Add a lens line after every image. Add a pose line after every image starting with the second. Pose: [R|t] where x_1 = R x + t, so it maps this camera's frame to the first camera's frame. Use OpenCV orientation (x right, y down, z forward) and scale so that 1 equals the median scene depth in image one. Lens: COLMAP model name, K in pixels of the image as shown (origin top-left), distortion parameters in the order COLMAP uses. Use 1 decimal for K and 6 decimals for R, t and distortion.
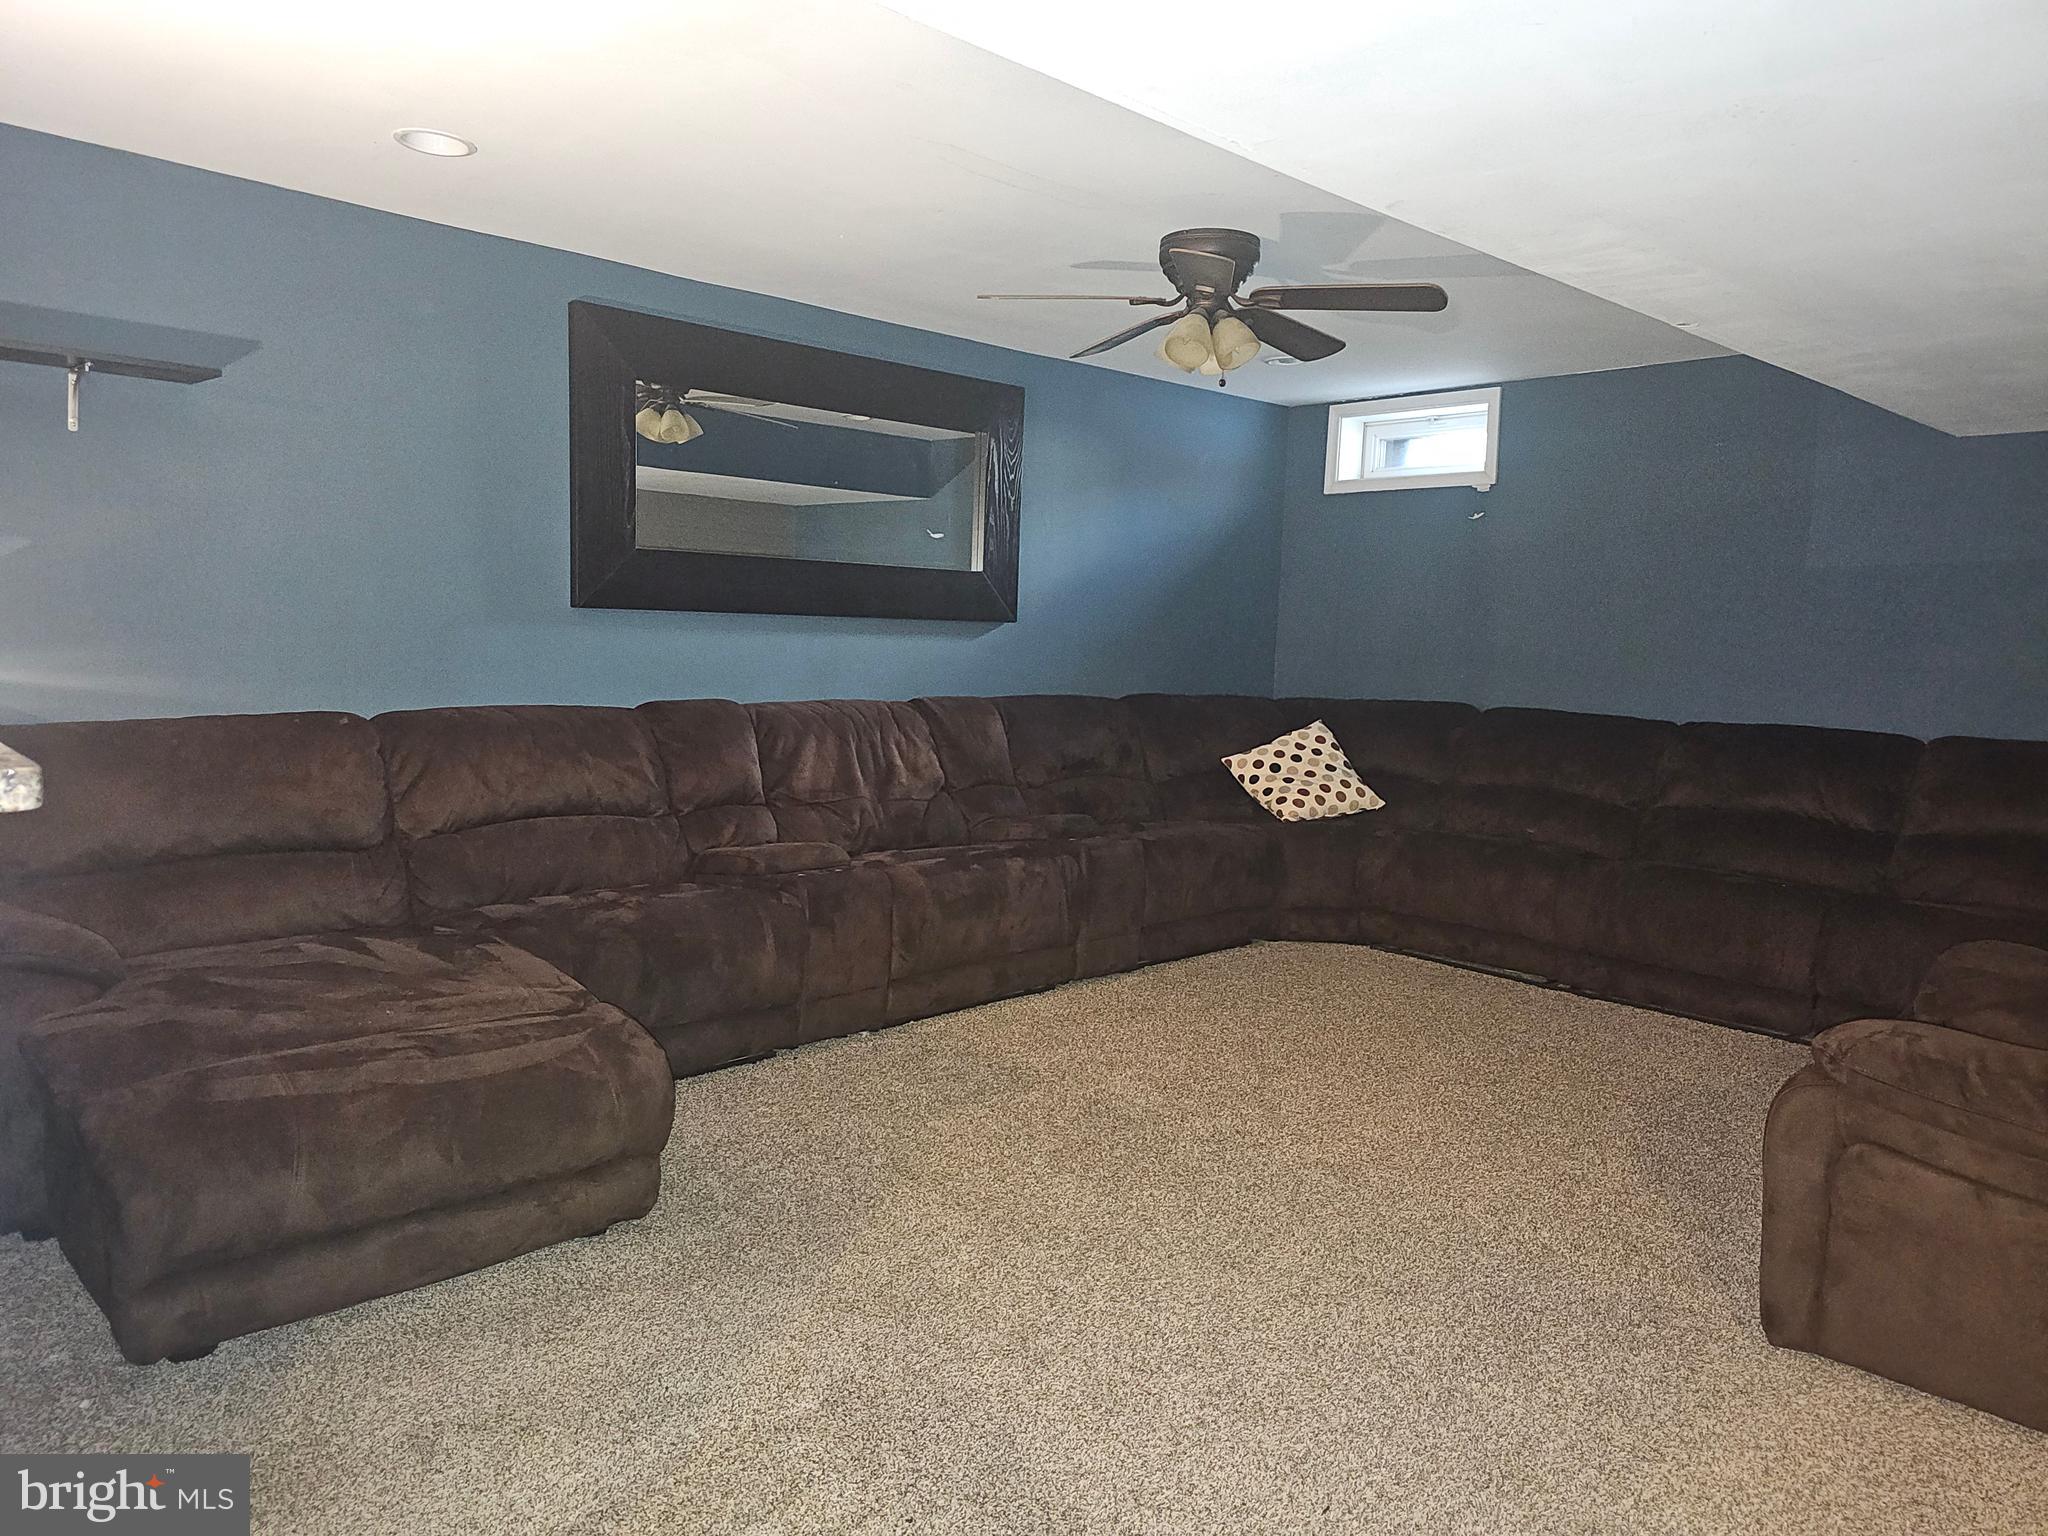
lens RADIAL K [[1361.9, 0, 1017.9], [0, 1361.9, 766.6], [0, 0, 1]] dist [0.054108, -0.040490]
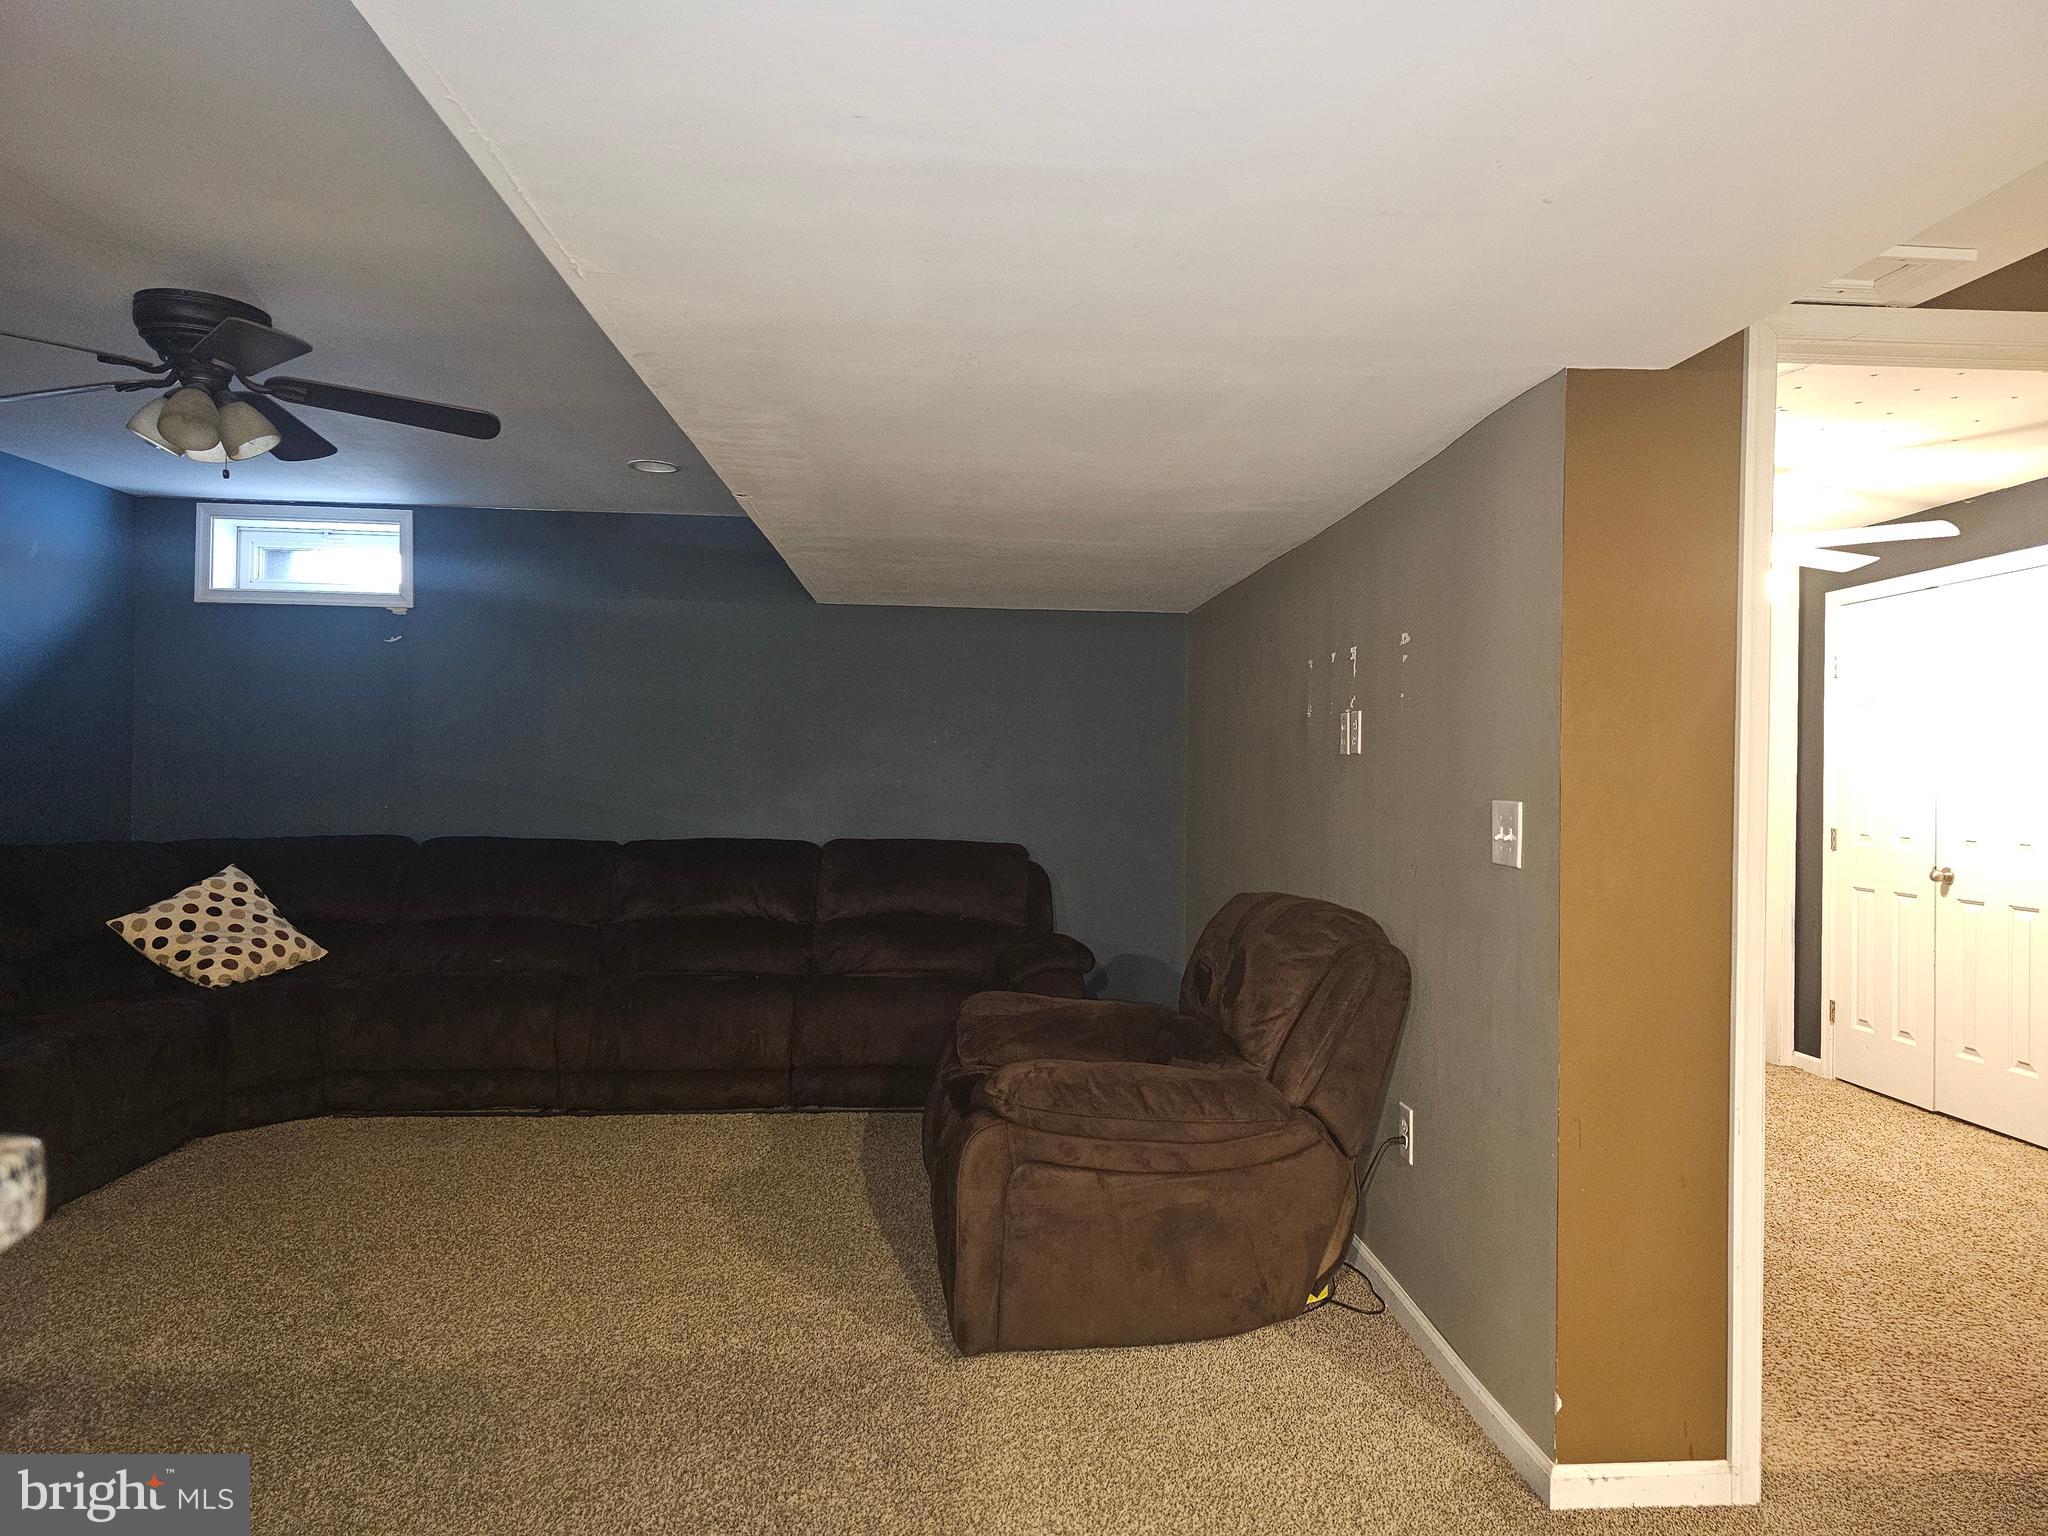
lens RADIAL K [[1361.9, 0, 1029.5], [0, 1361.9, 764.5], [0, 0, 1]] dist [0.054108, -0.040490]
pose [[0.634327, -0.017007, 0.772878, -0.152032], [0.086010, 0.995104, -0.048695, -0.013235], [-0.768265, 0.097364, 0.632684, 0.072604]]
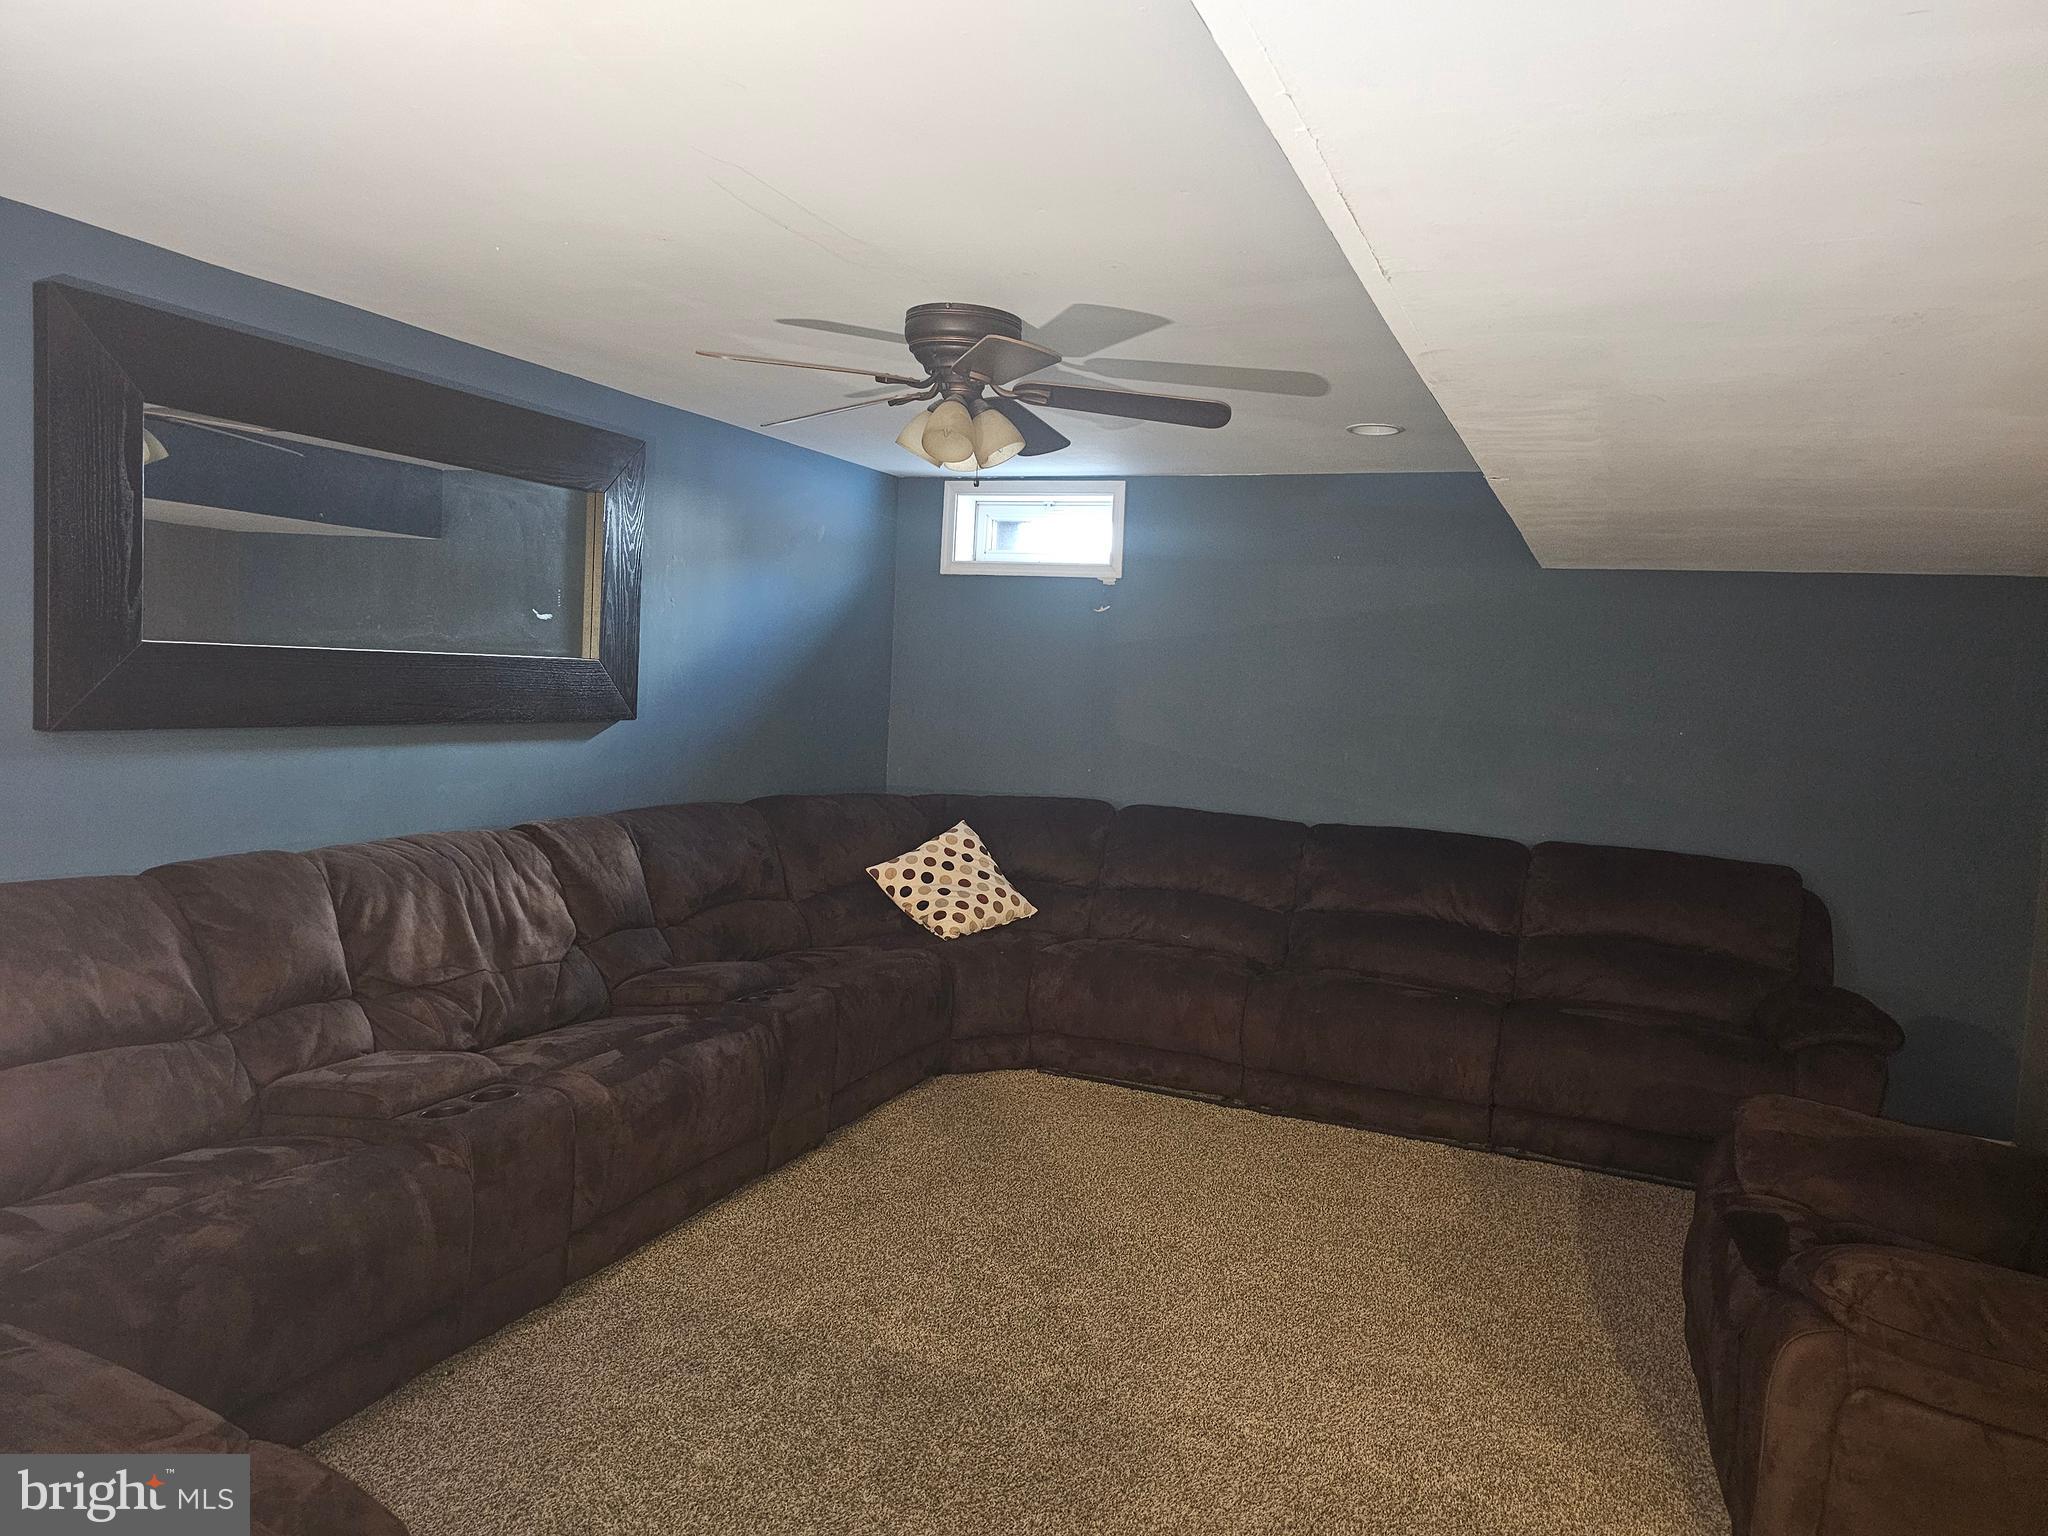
lens RADIAL K [[1361.9, 0, 1035.6], [0, 1361.9, 763.9], [0, 0, 1]] dist [0.054108, -0.040490]
pose [[0.914101, -0.010466, 0.405351, -0.128352], [0.018719, 0.999690, -0.016400, -0.066531], [-0.405054, 0.022579, 0.914014, 0.152525]]
